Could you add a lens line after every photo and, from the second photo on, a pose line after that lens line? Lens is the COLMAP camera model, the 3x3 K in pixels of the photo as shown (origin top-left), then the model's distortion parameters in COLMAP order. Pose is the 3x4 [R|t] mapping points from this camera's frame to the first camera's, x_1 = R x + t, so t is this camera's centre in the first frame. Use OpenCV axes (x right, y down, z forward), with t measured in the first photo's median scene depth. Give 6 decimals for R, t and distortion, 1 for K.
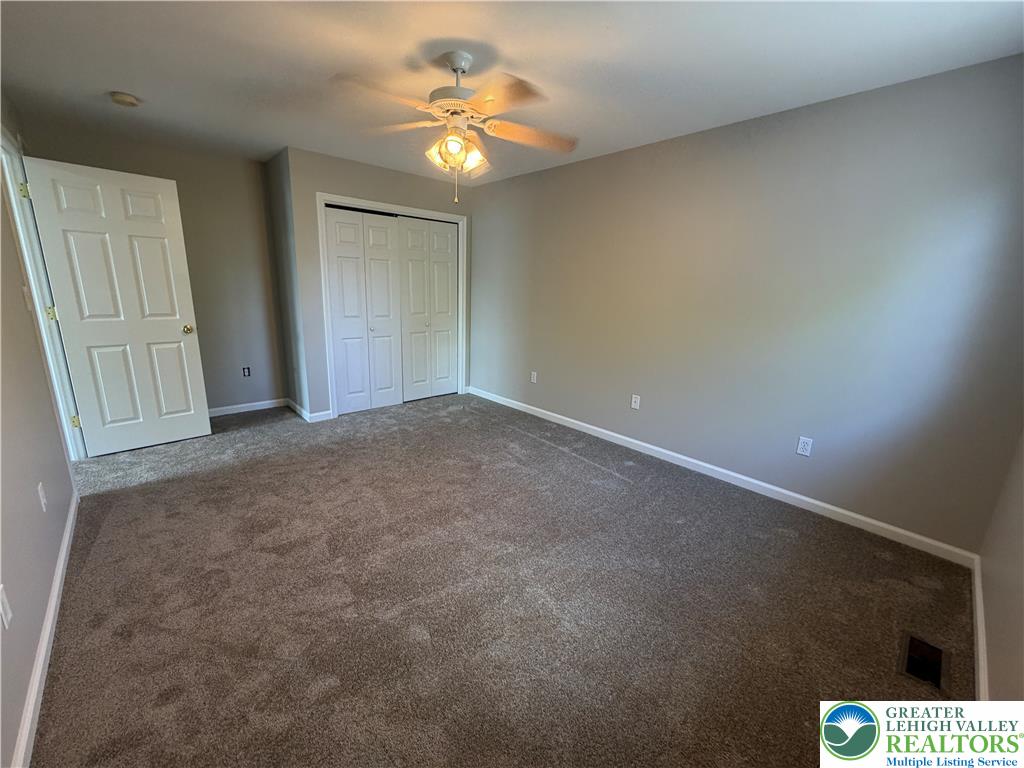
lens RADIAL K [[408.8, 0, 512.0], [0, 408.8, 384.0], [0, 0, 1]] dist [-0.000938, -0.000206]
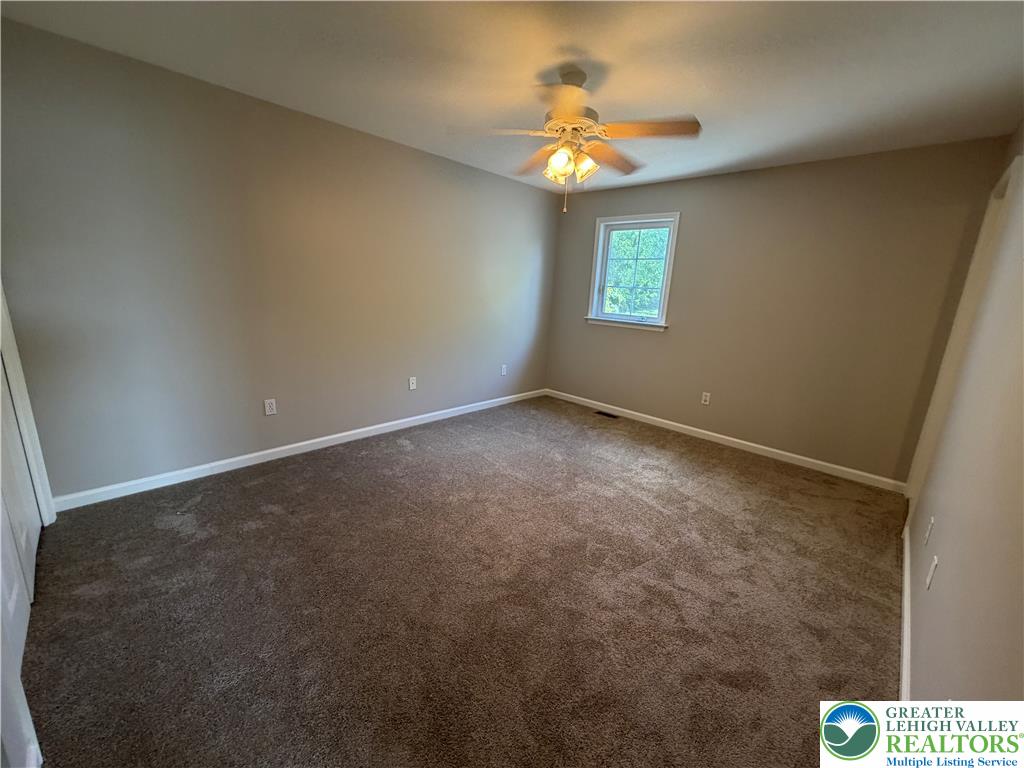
lens RADIAL K [[408.8, 0, 512.0], [0, 408.8, 384.0], [0, 0, 1]] dist [-0.000938, -0.000206]
pose [[-0.081126, -0.268987, 0.959721, -1.027383], [0.170817, 0.944896, 0.279271, -0.285949], [-0.981957, 0.186593, -0.030708, 1.033429]]
